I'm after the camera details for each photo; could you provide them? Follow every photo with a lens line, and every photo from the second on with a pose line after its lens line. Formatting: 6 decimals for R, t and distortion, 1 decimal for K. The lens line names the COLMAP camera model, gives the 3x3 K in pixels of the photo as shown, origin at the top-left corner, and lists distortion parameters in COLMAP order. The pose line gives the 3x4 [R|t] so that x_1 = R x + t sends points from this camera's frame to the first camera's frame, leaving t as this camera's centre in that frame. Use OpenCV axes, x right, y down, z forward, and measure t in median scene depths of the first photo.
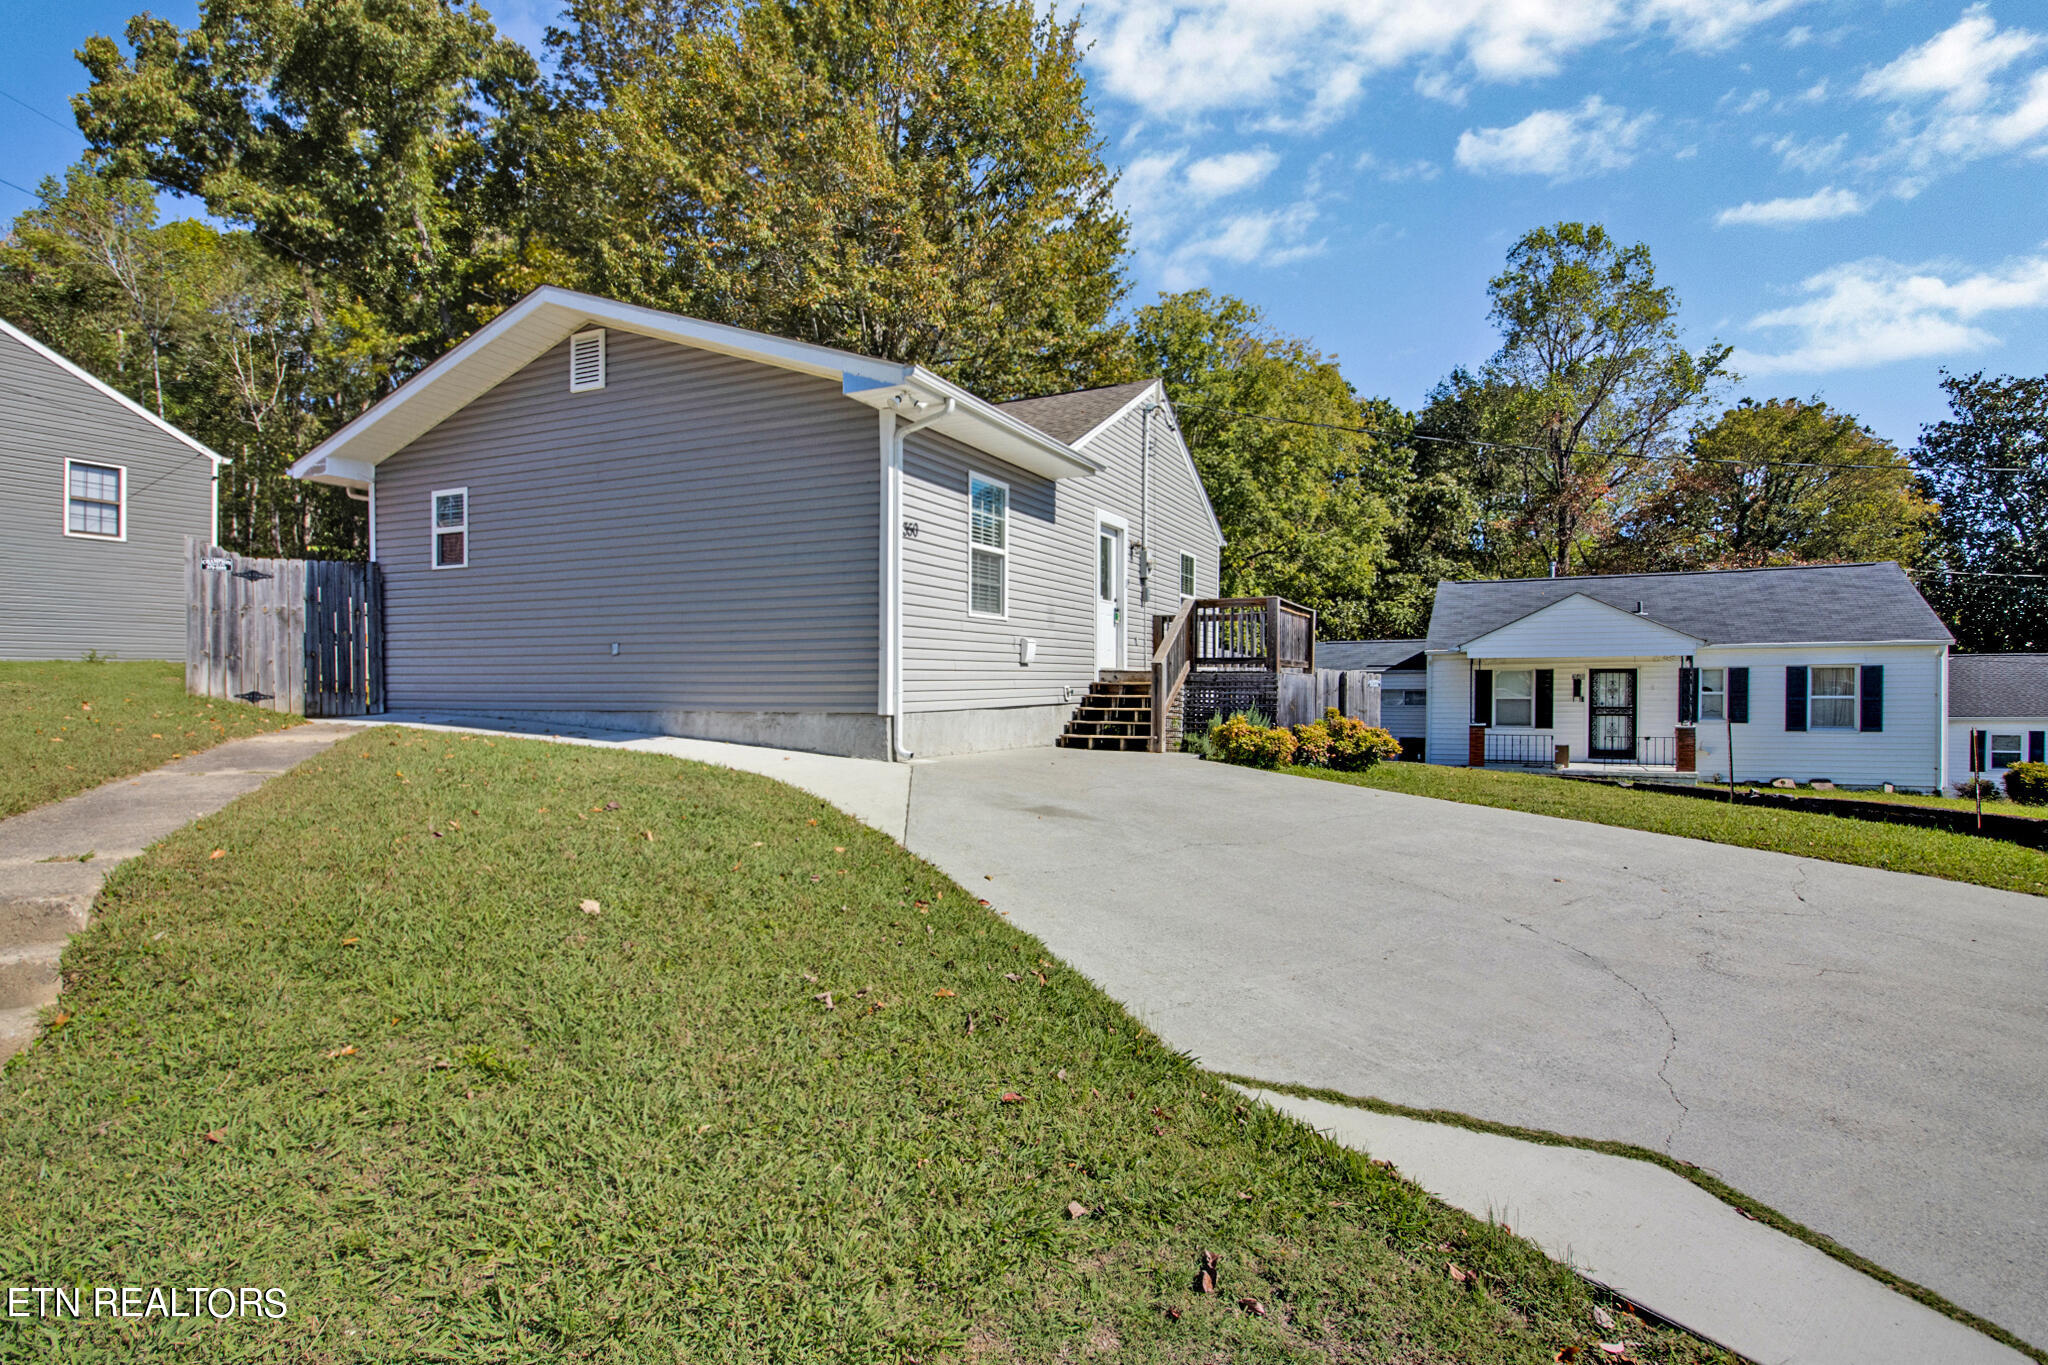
lens RADIAL K [[1035.1, 0, 1024.0], [0, 1035.1, 682.5], [0, 0, 1]] dist [0.000048, 0.000140]
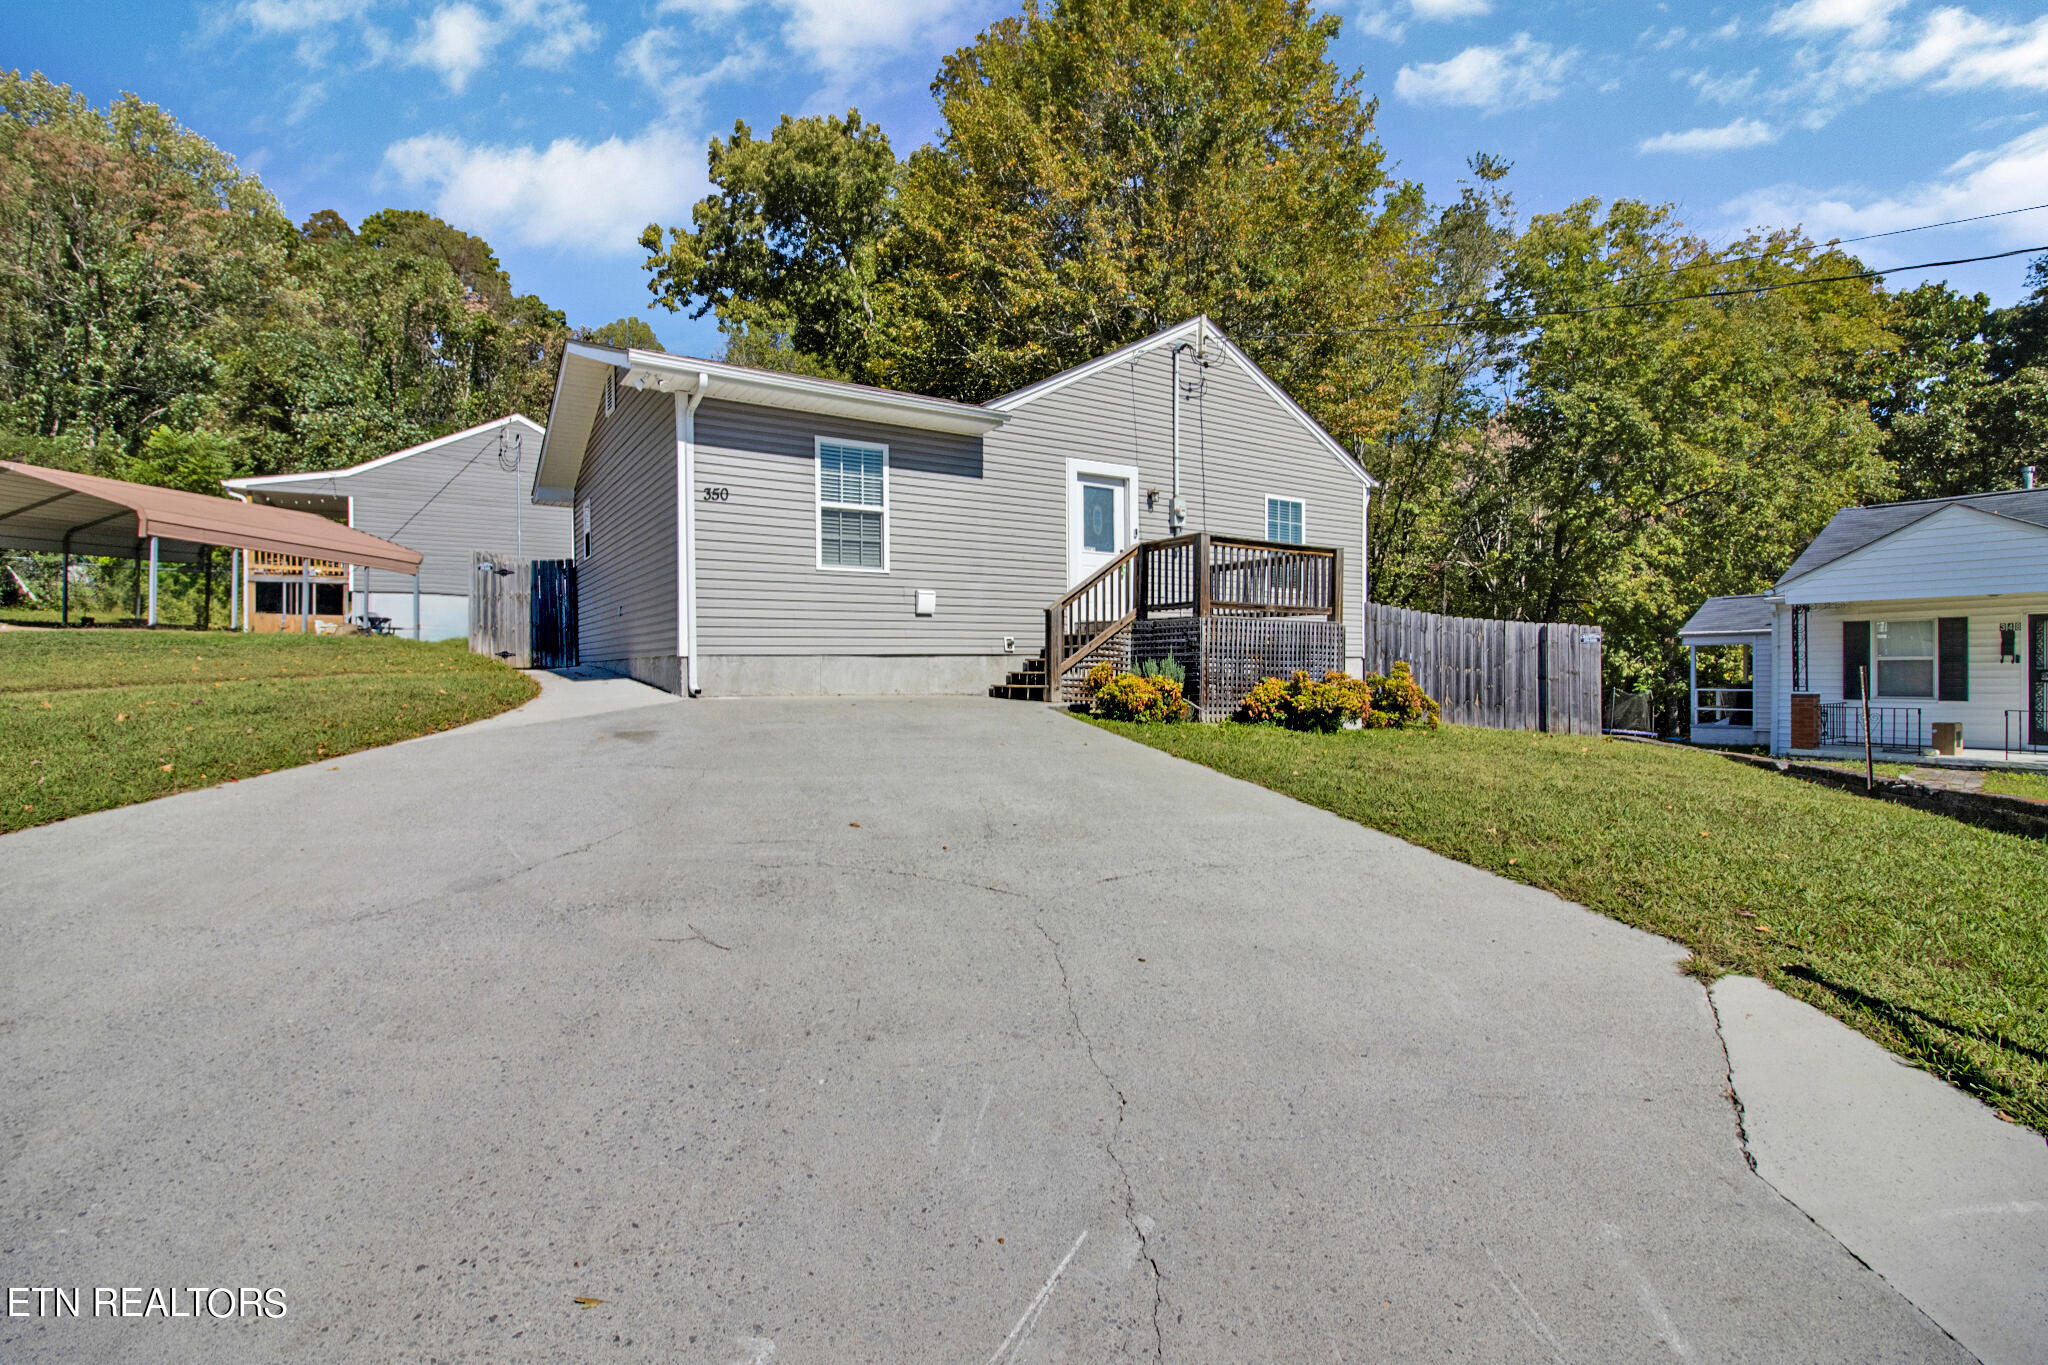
lens RADIAL K [[946.6, 0, 1024.0], [0, 946.6, 673.6], [0, 0, 1]] dist [0.000589, -0.009695]
pose [[0.855253, -0.001197, -0.518209, 0.533497], [0.005692, 0.999959, 0.007085, 0.032273], [0.518179, -0.009009, 0.855225, 0.213893]]
